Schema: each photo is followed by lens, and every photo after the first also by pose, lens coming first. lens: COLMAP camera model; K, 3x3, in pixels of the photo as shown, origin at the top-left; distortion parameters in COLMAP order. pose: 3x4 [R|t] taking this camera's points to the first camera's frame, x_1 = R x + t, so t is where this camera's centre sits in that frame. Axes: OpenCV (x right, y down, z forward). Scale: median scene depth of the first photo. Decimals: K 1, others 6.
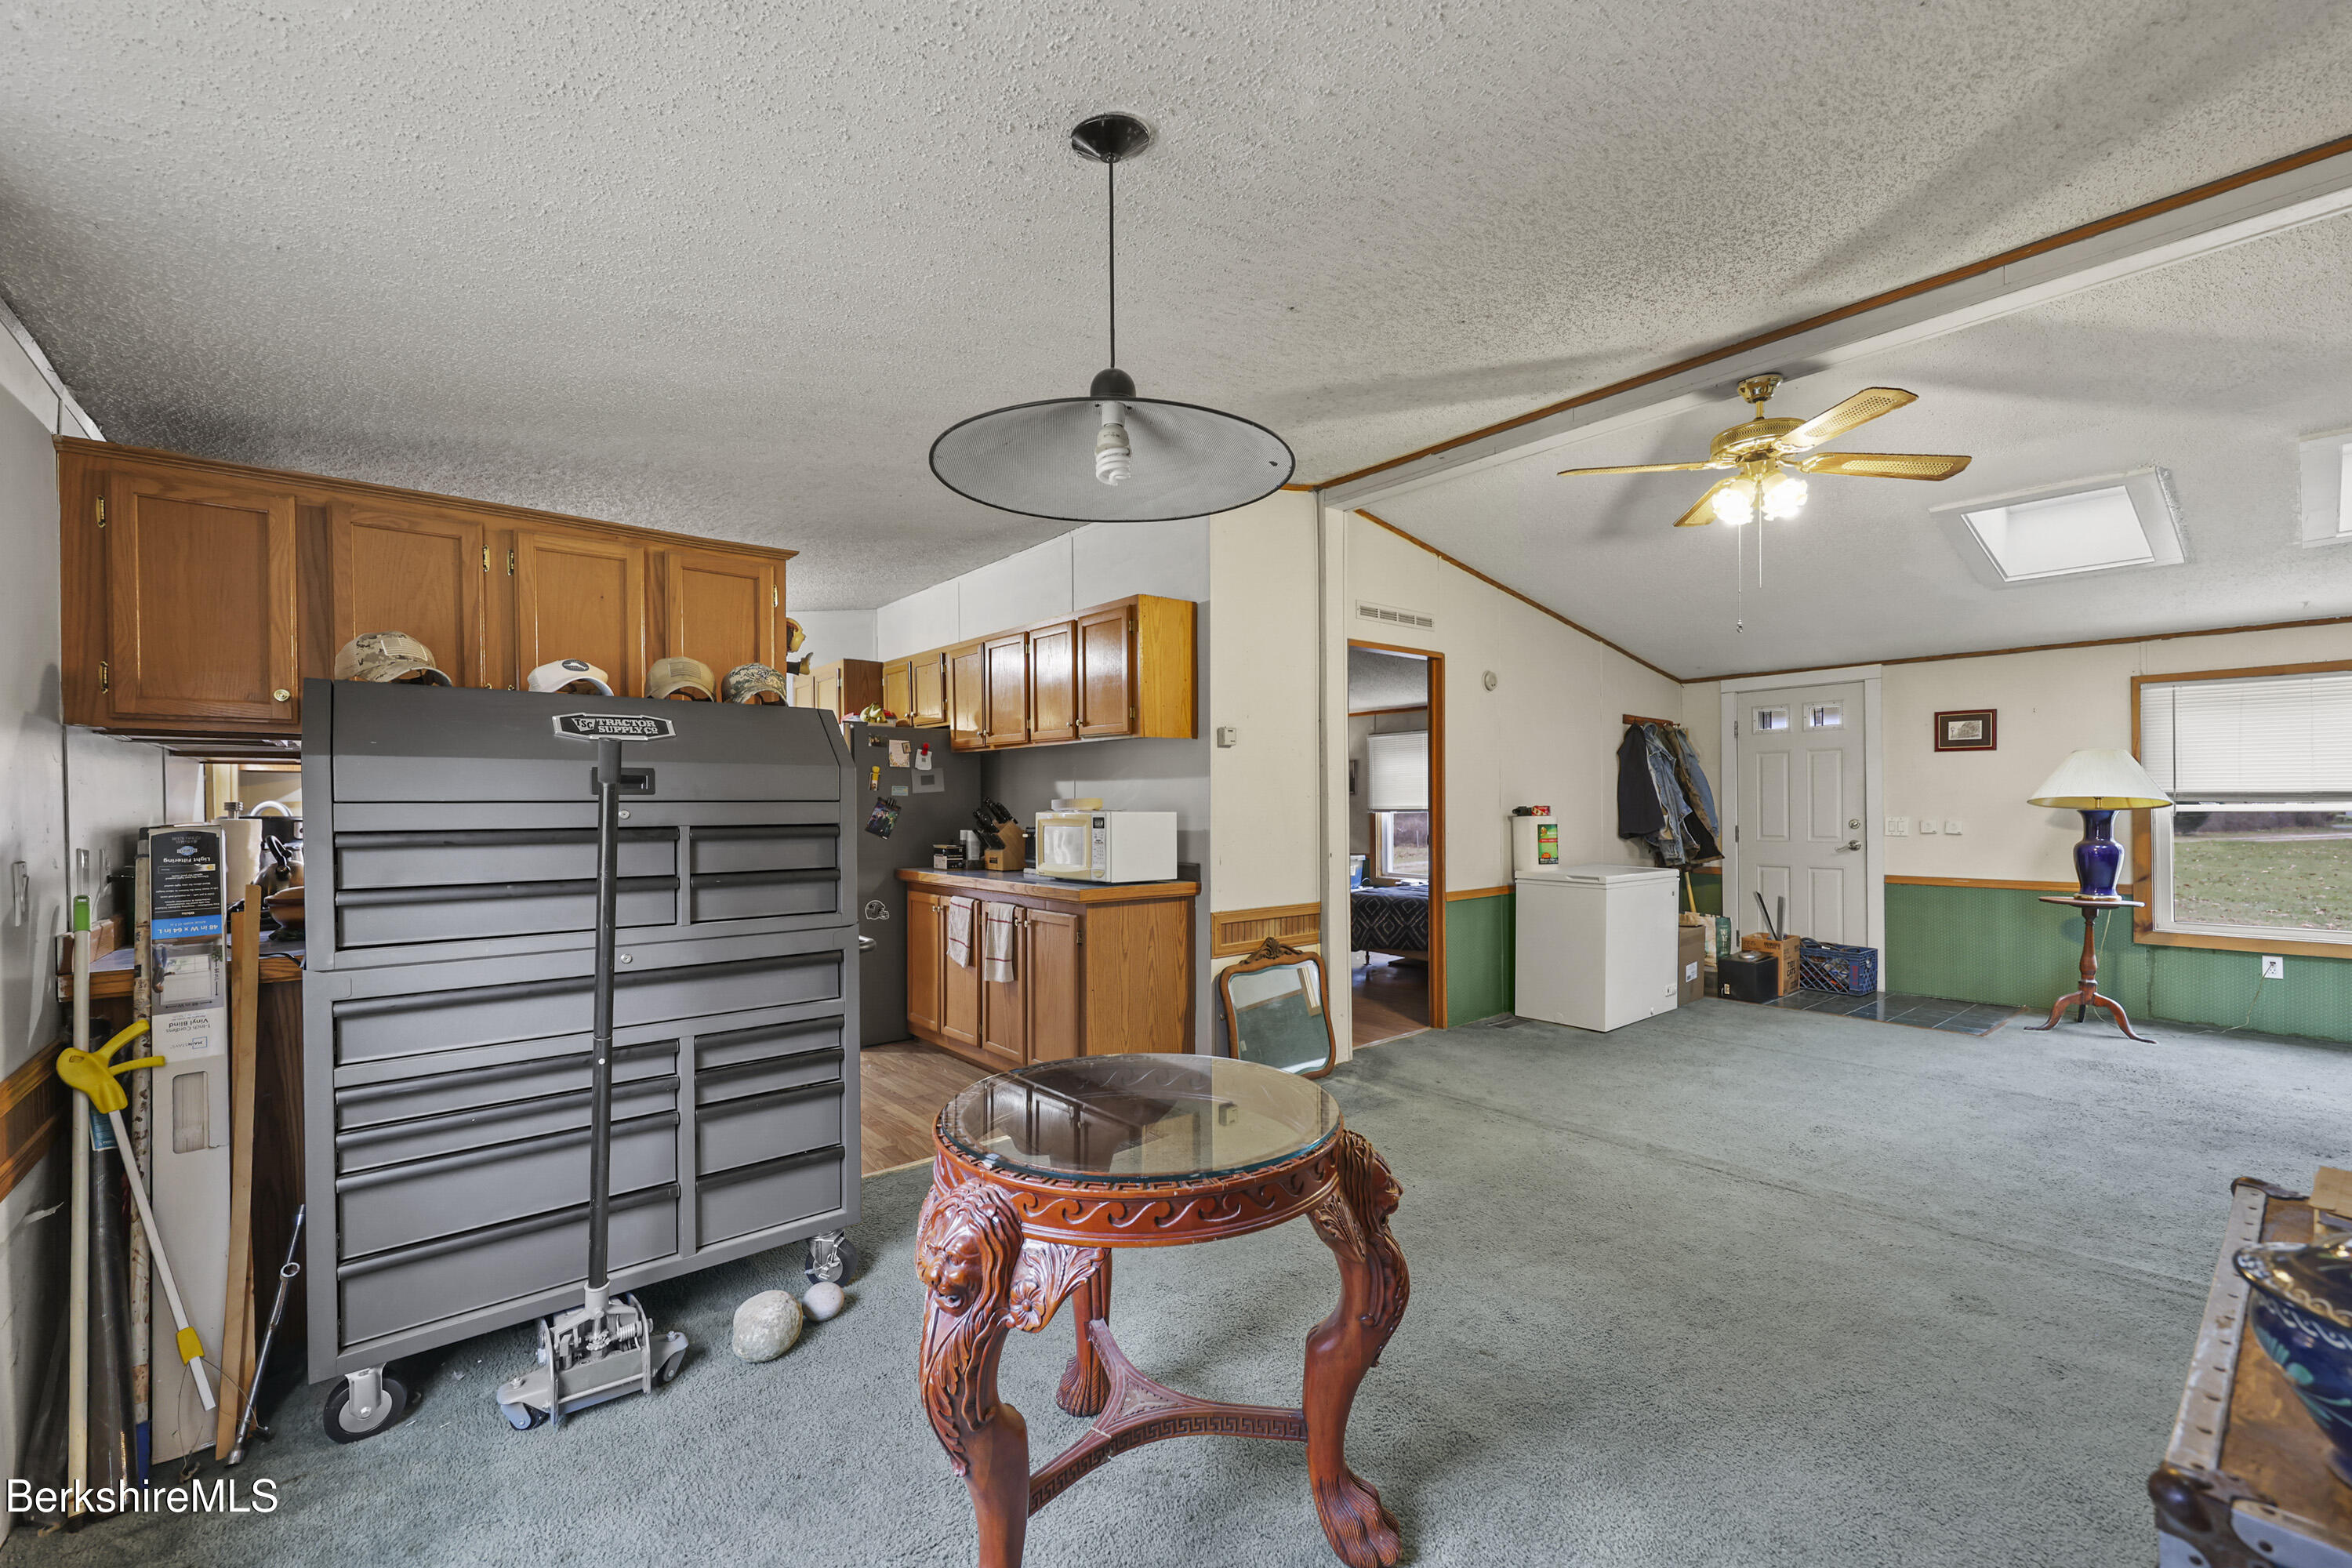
lens RADIAL K [[956.6, 0, 1176.0], [0, 956.6, 810.2], [0, 0, 1]] dist [0.000381, 0.000012]
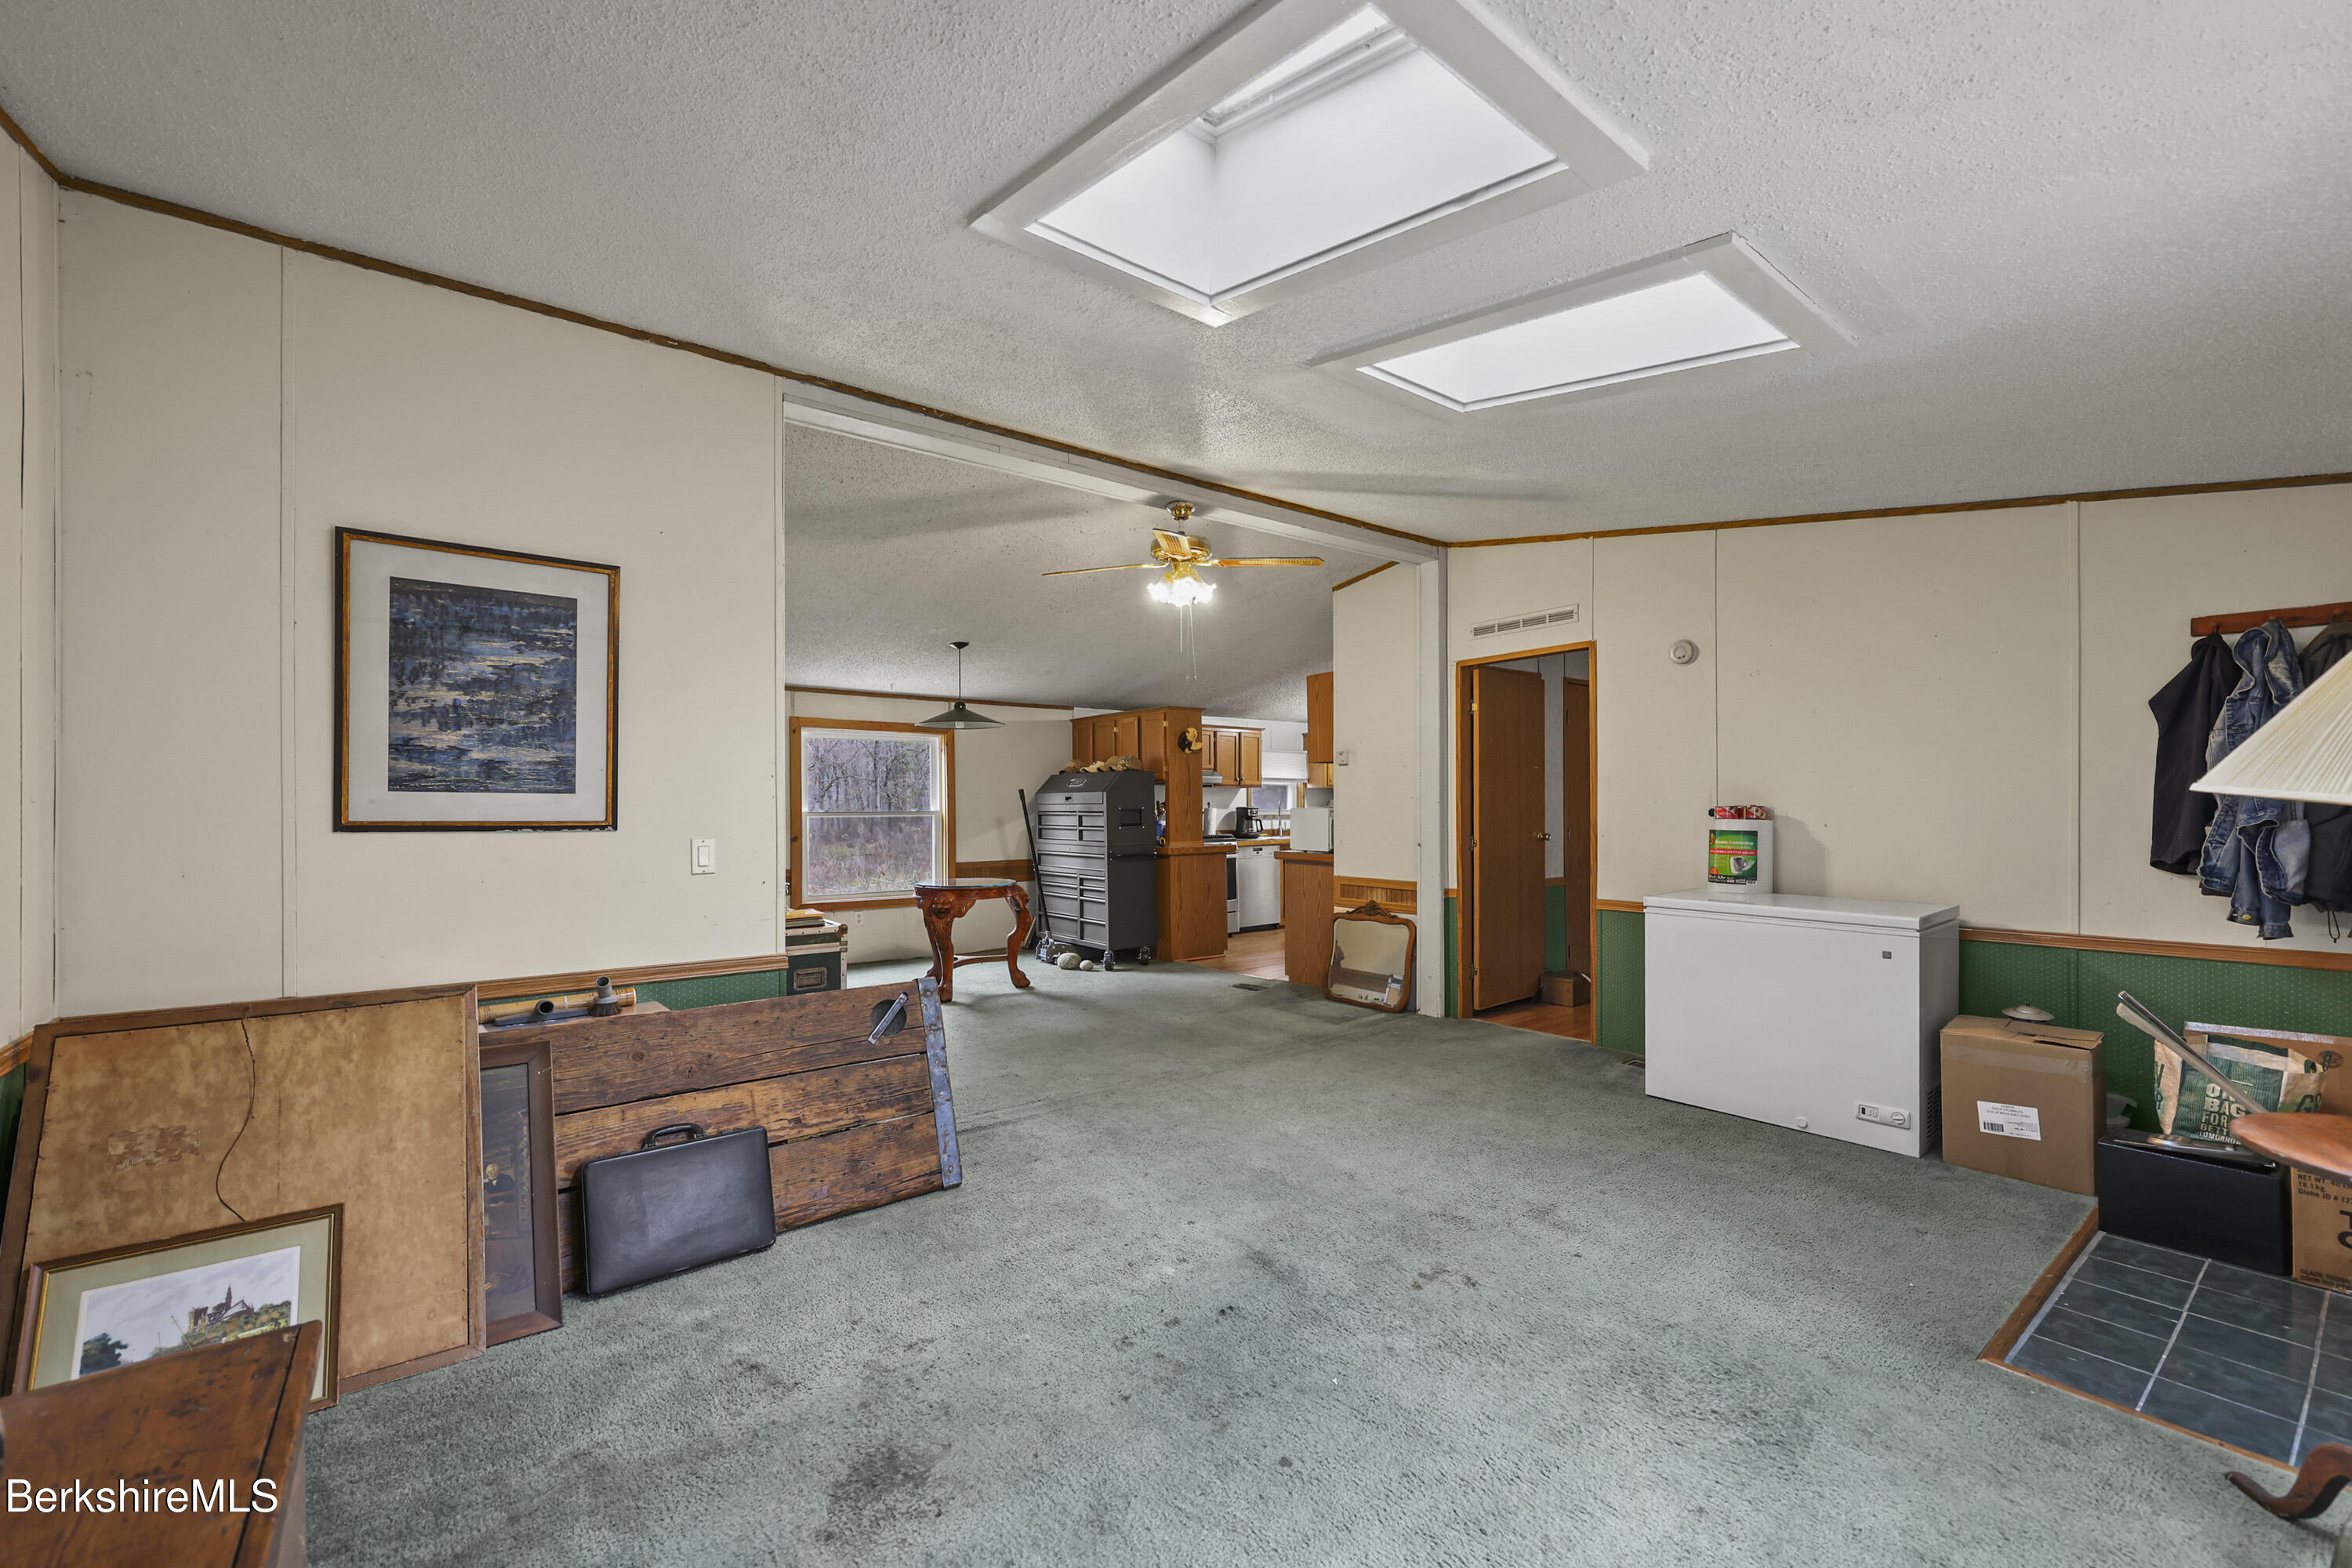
lens RADIAL K [[956.6, 0, 1176.0], [0, 956.6, 810.2], [0, 0, 1]] dist [0.000381, 0.000012]
pose [[-0.037417, 0.011519, -0.999233, 1.231122], [-0.000303, 0.999933, 0.011539, -0.010877], [0.999300, 0.000735, -0.037411, 0.636948]]
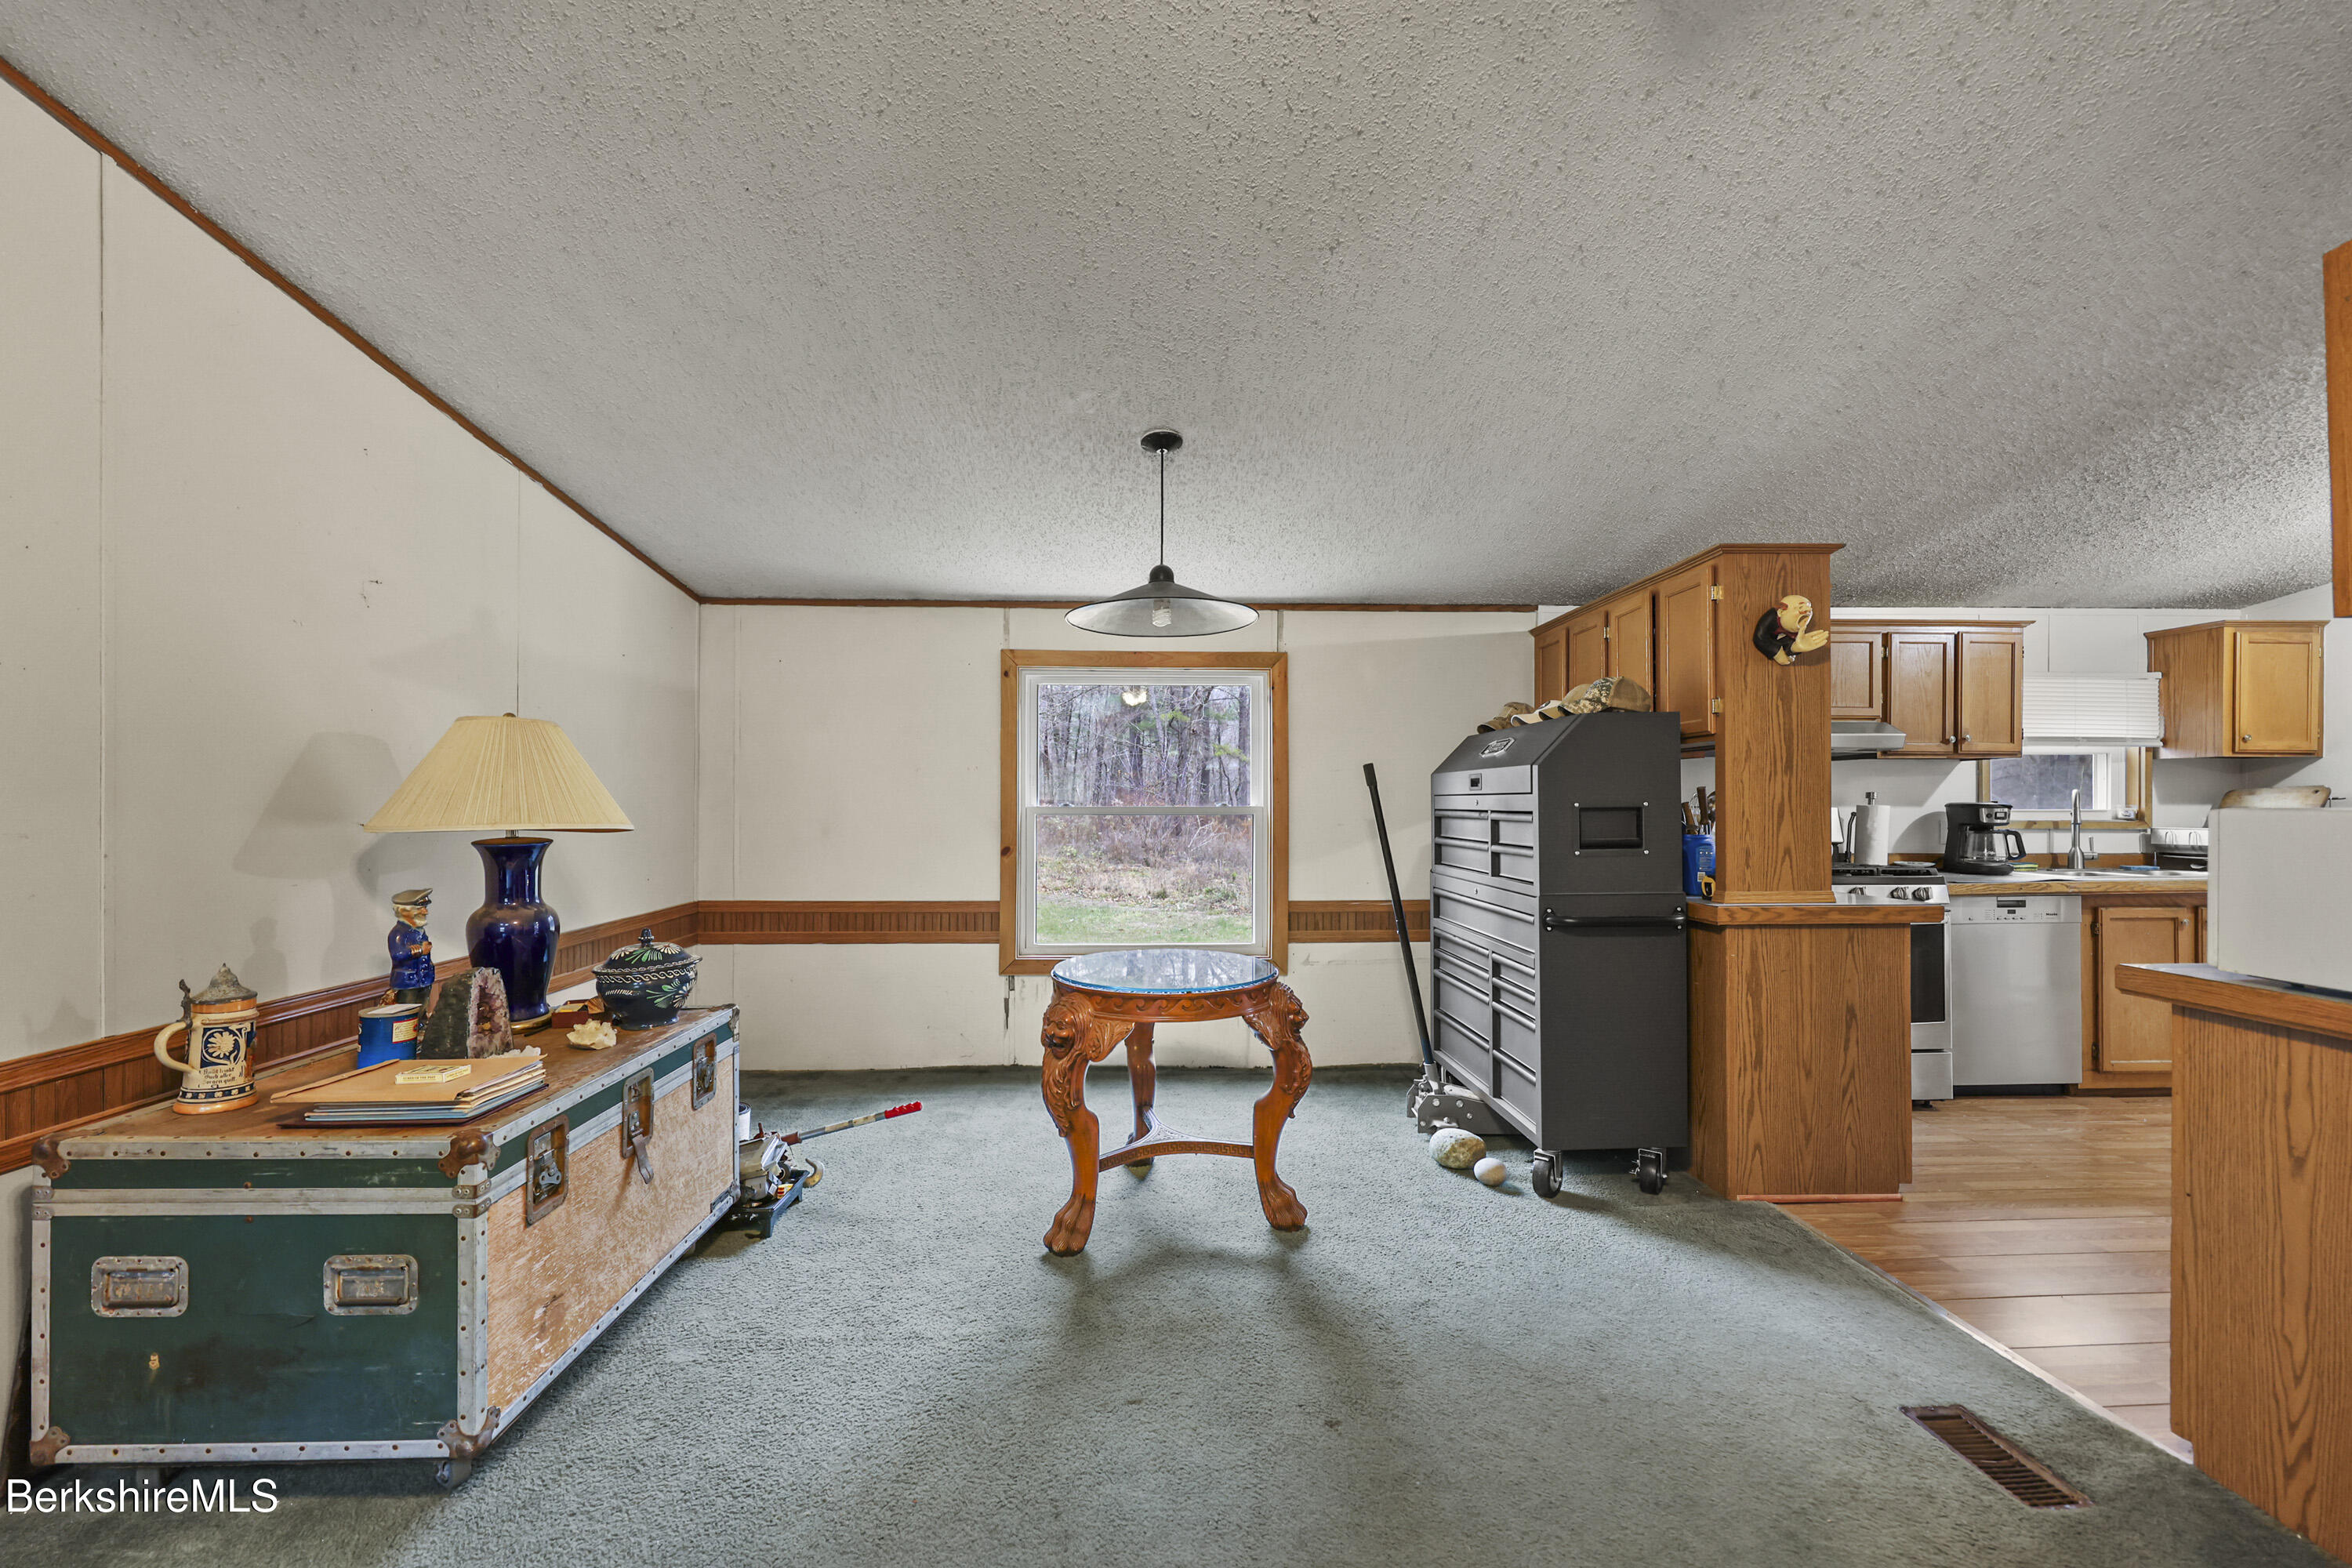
lens RADIAL K [[951.7, 0, 1169.3], [0, 951.7, 799.1], [0, 0, 1]] dist [-0.001251, -0.000049]
pose [[-0.614582, 0.005687, -0.788832, 0.418465], [-0.000706, 0.999970, 0.007759, -0.004633], [0.788853, 0.005326, -0.614559, 0.660098]]
